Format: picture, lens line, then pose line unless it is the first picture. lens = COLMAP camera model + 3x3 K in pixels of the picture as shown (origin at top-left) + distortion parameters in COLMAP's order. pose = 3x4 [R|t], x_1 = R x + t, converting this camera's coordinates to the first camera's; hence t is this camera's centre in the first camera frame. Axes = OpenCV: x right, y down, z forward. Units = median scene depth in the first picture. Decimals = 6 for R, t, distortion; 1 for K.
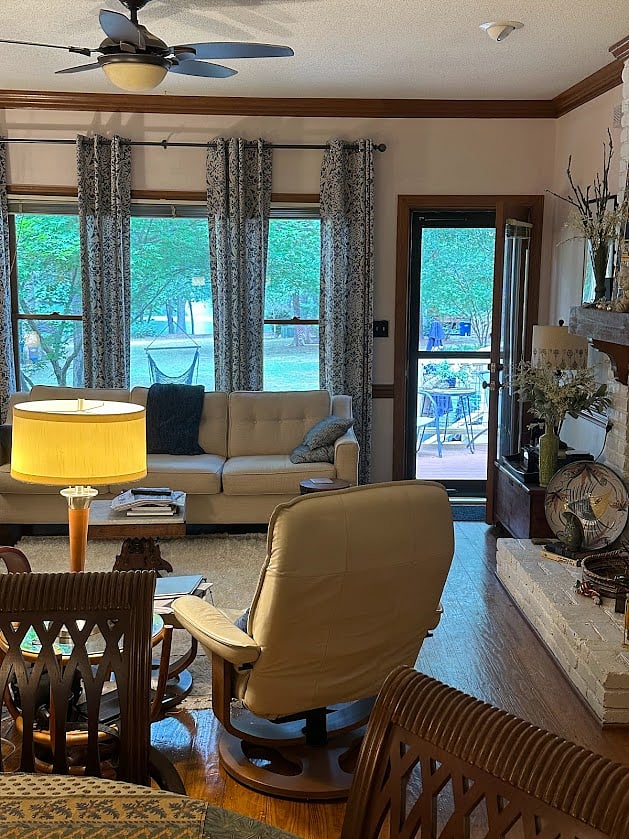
lens RADIAL K [[1012.4, 0, 313.6], [0, 1012.4, 420.2], [0, 0, 1]] dist [0.110079, 0.000000]
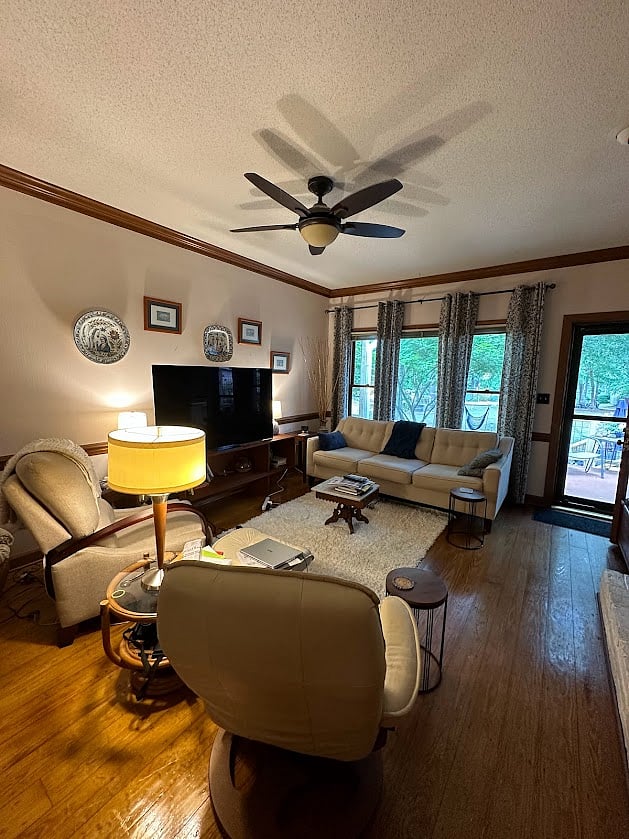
lens RADIAL K [[334.5, 0, 314.8], [0, 334.5, 419.0], [0, 0, 1]] dist [-0.002939, -0.000108]
pose [[0.786659, 0.087001, -0.611226, 0.111154], [-0.099701, 0.994929, 0.013299, -0.029402], [0.609284, 0.050478, 0.791344, 0.367615]]
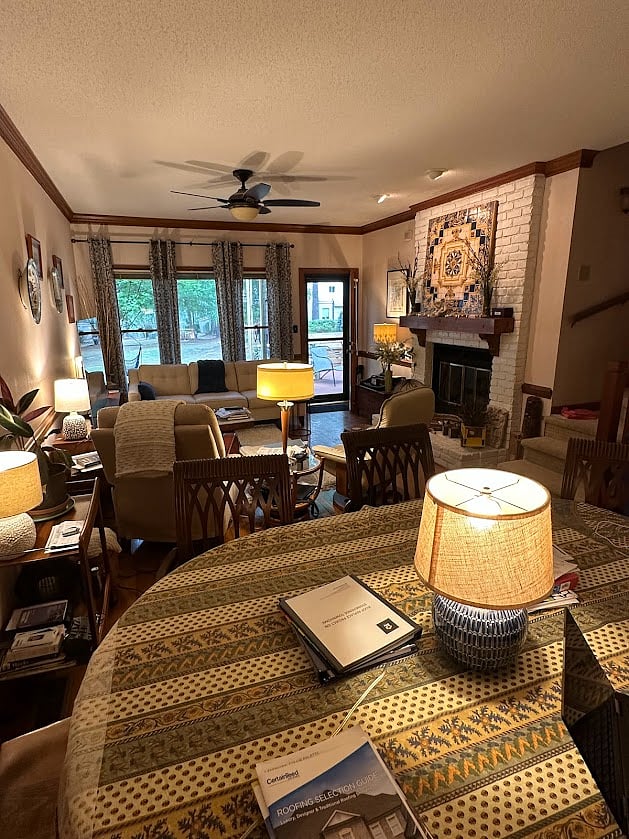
lens RADIAL K [[469.6, 0, 312.2], [0, 469.6, 419.7], [0, 0, 1]] dist [-0.000529, 0.000439]
pose [[0.946312, -0.103282, 0.306309, -0.240845], [0.073123, 0.991416, 0.108382, -0.001414], [-0.314874, -0.080165, 0.945742, -0.005467]]
